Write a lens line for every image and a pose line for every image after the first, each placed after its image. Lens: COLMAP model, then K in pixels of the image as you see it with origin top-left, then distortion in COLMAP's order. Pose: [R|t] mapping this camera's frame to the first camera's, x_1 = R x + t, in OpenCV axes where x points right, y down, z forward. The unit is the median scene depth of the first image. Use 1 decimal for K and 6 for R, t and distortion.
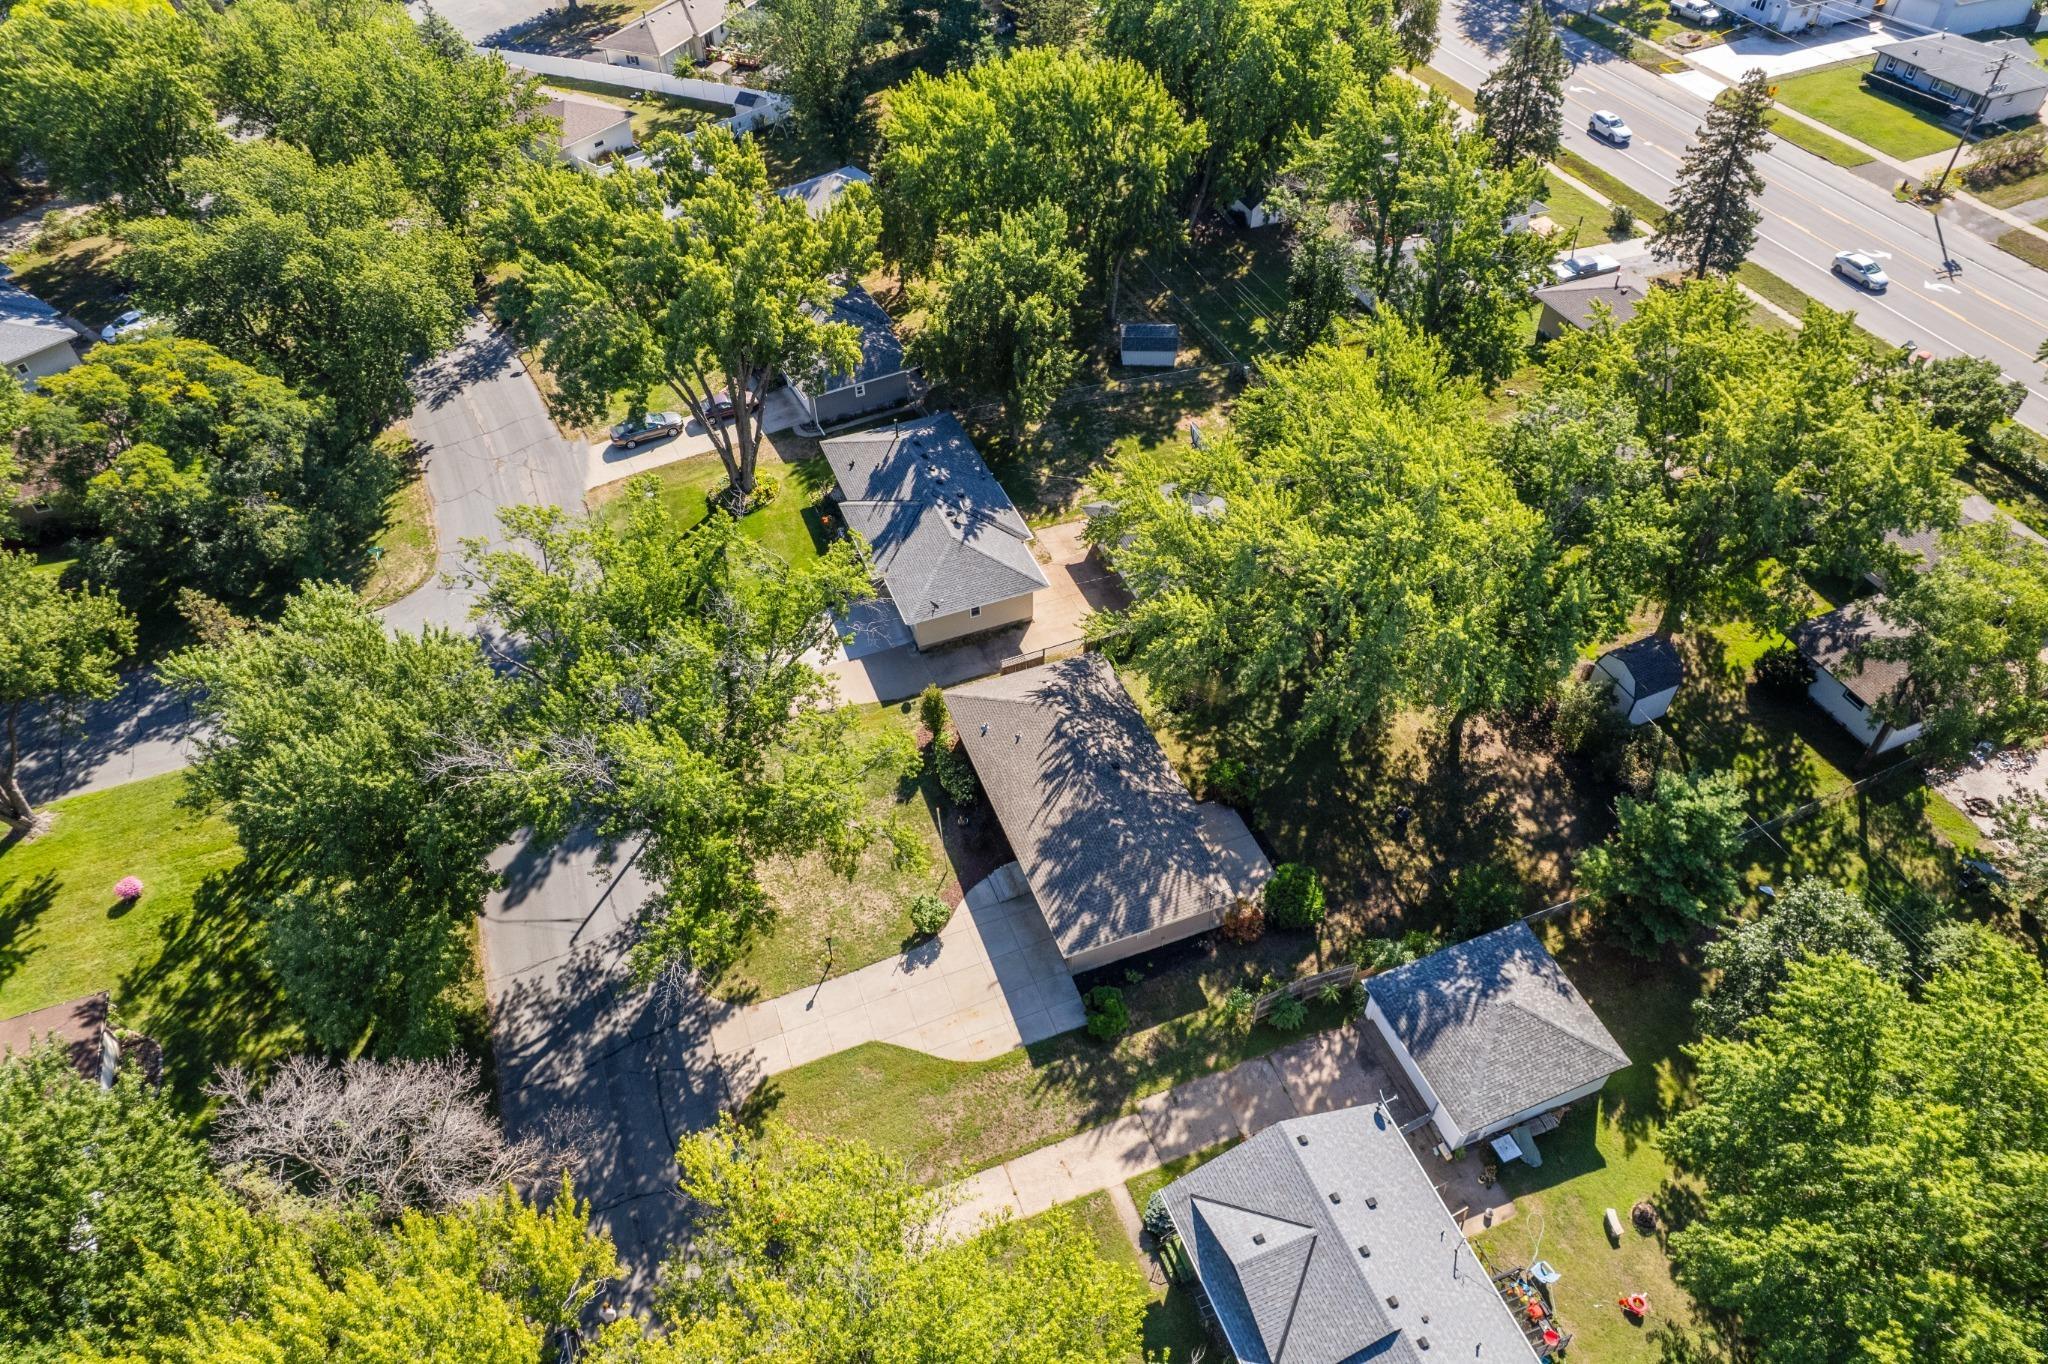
lens RADIAL K [[1266.3, 0, 1020.4], [0, 1266.3, 711.6], [0, 0, 1]] dist [-0.062787, 0.047801]
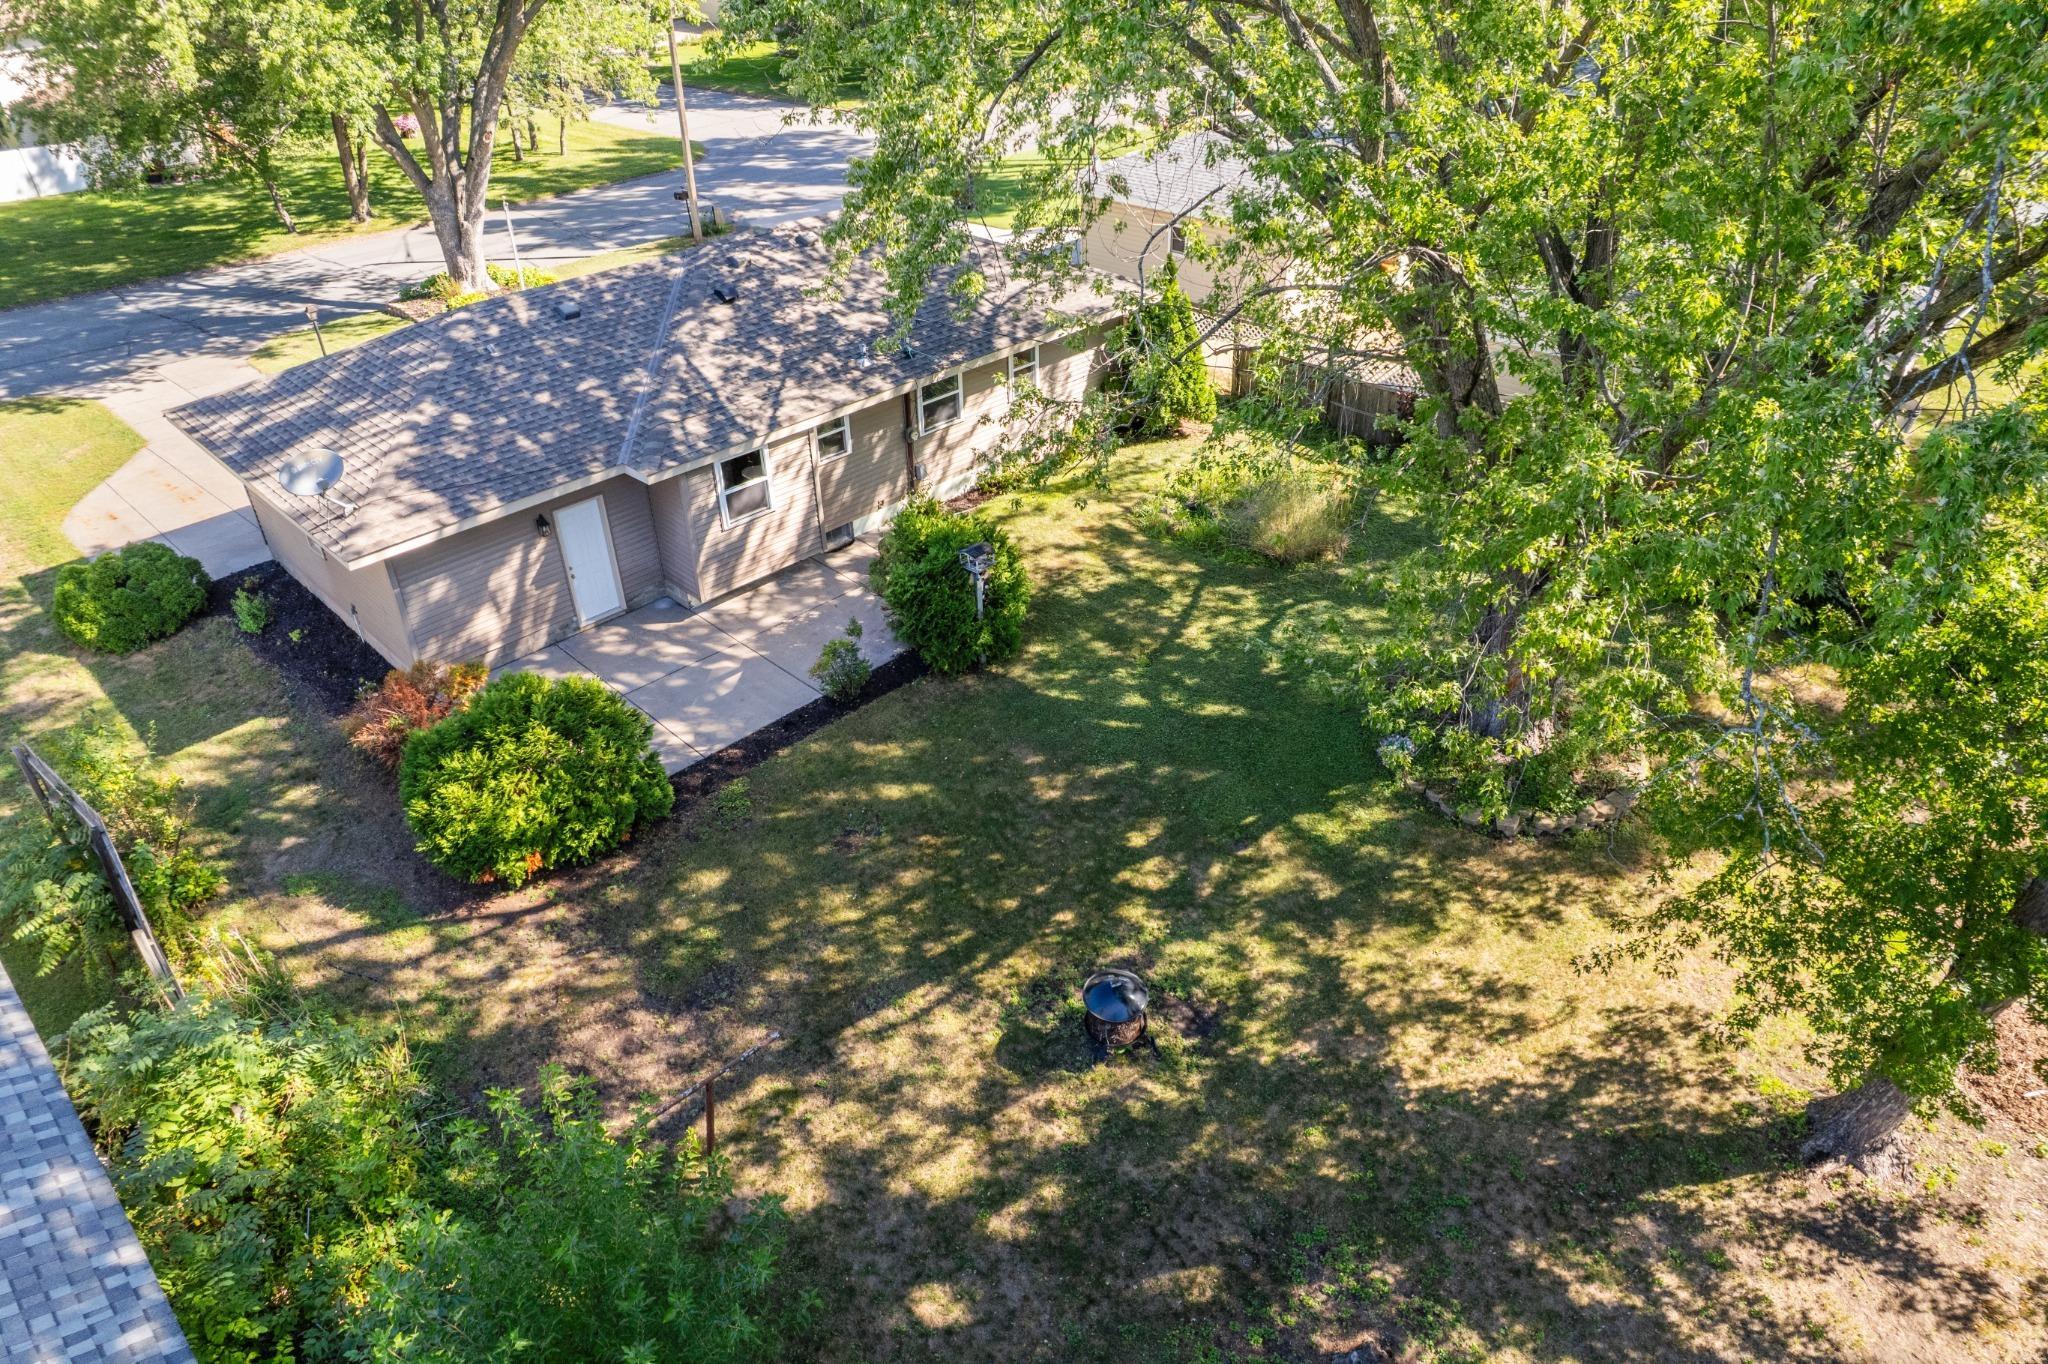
lens RADIAL K [[1266.3, 0, 1020.4], [0, 1266.3, 711.6], [0, 0, 1]] dist [-0.062787, 0.047801]
pose [[0.420223, 0.524183, -0.740706, 0.483921], [-0.654308, 0.740608, 0.152907, 0.023120], [0.628724, 0.420395, 0.654197, 0.914401]]
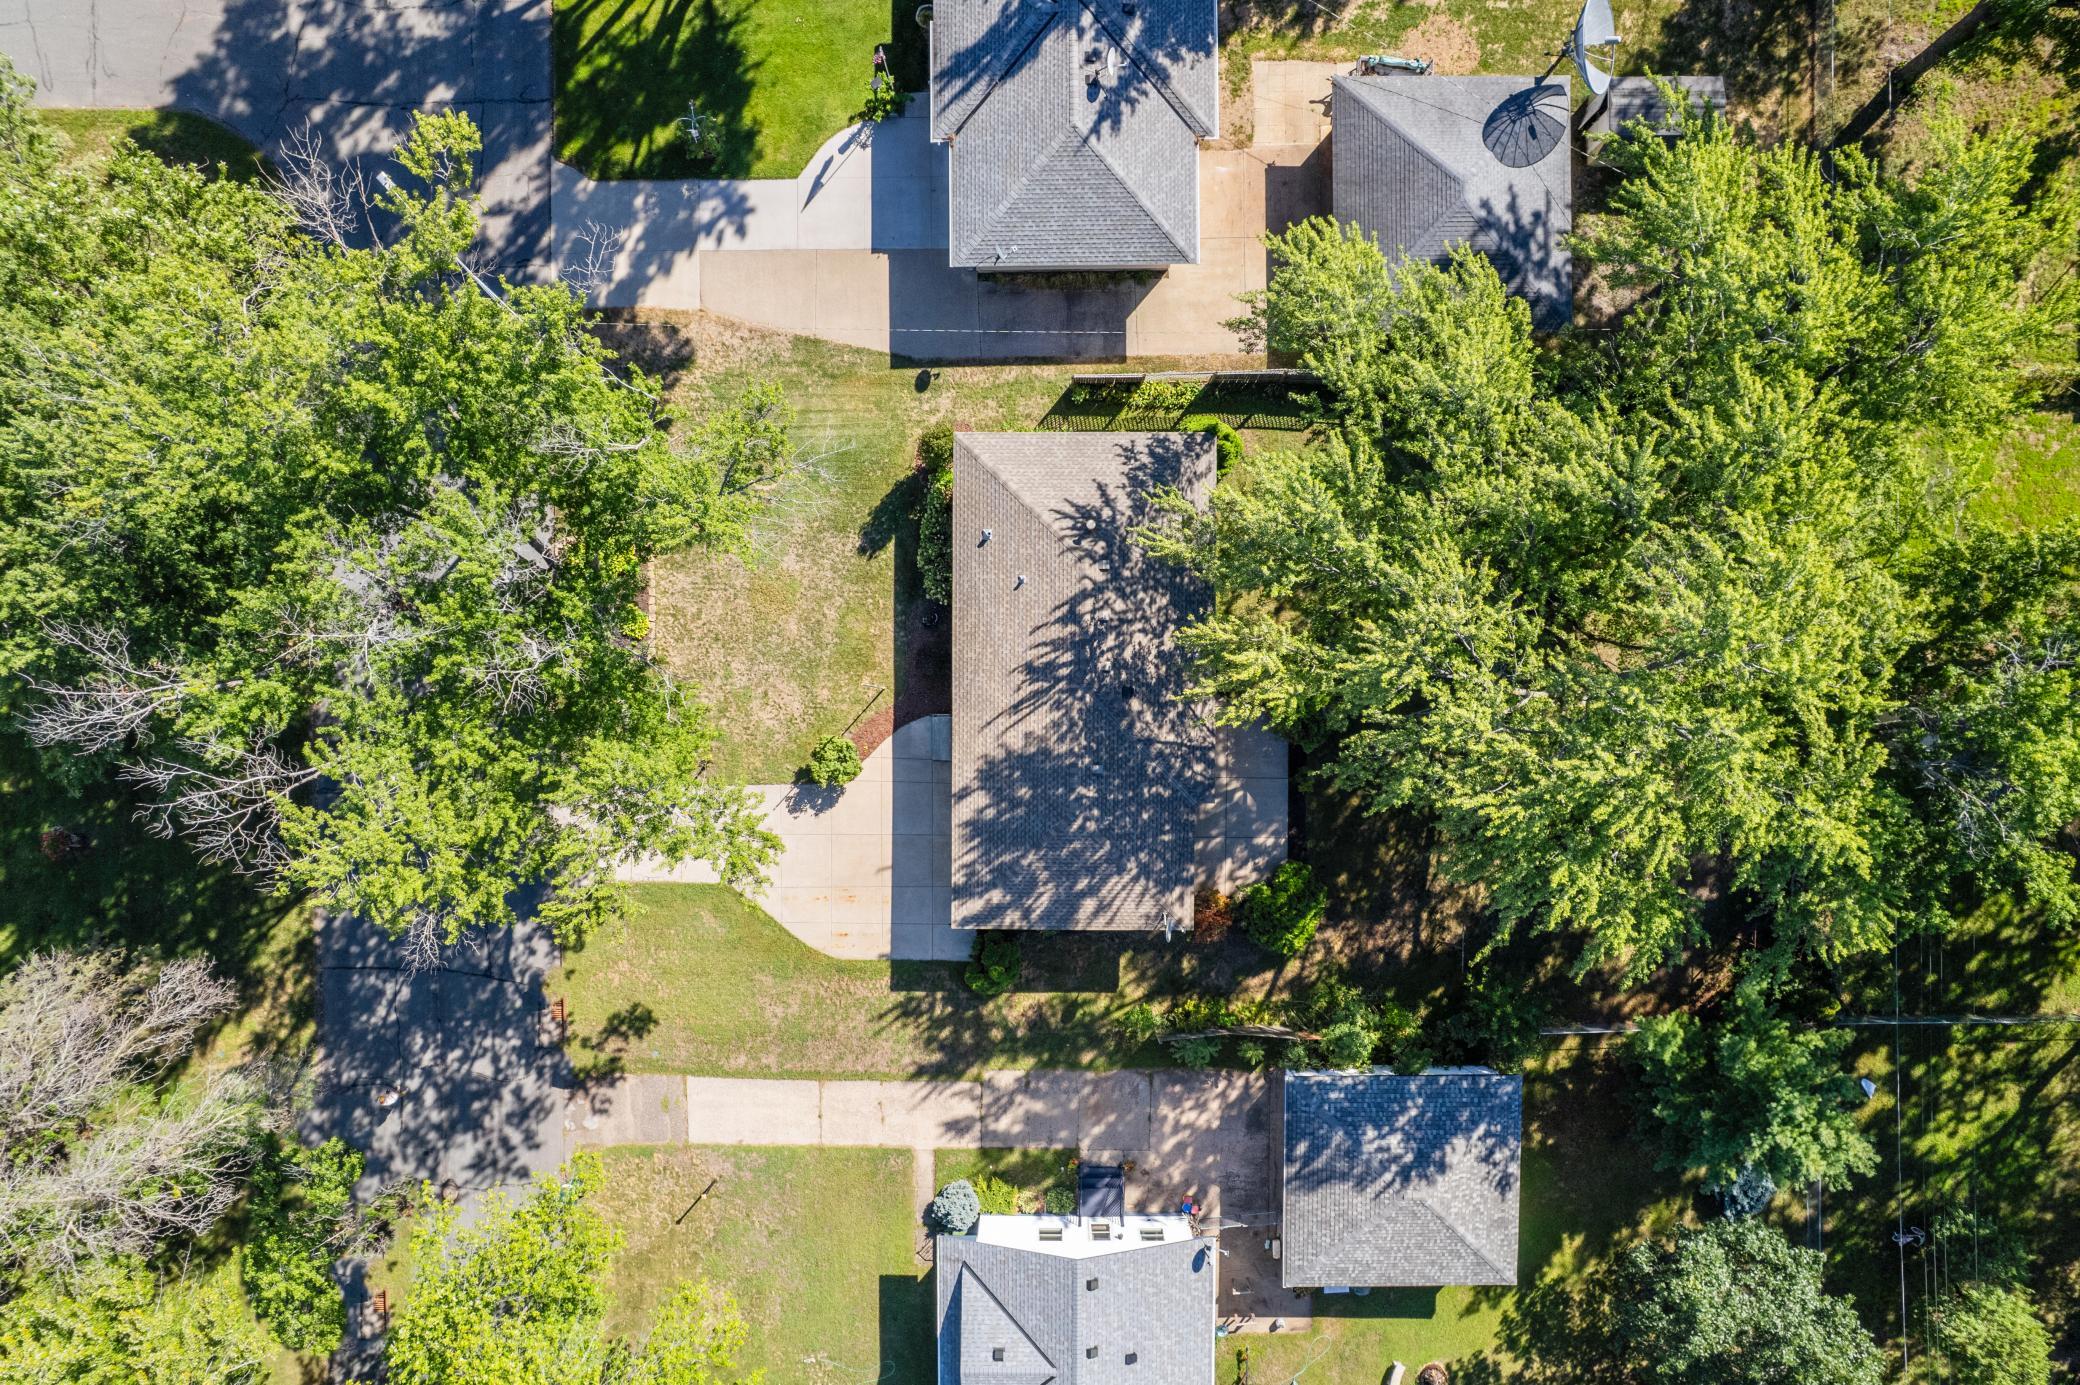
lens RADIAL K [[1286.1, 0, 1036.3], [0, 1286.1, 722.5], [0, 0, 1]] dist [-0.062787, 0.047801]
pose [[0.934753, 0.355173, 0.009382, 0.029142], [-0.259399, 0.664172, 0.701133, -0.456384], [0.242792, -0.657820, 0.712969, 0.499423]]
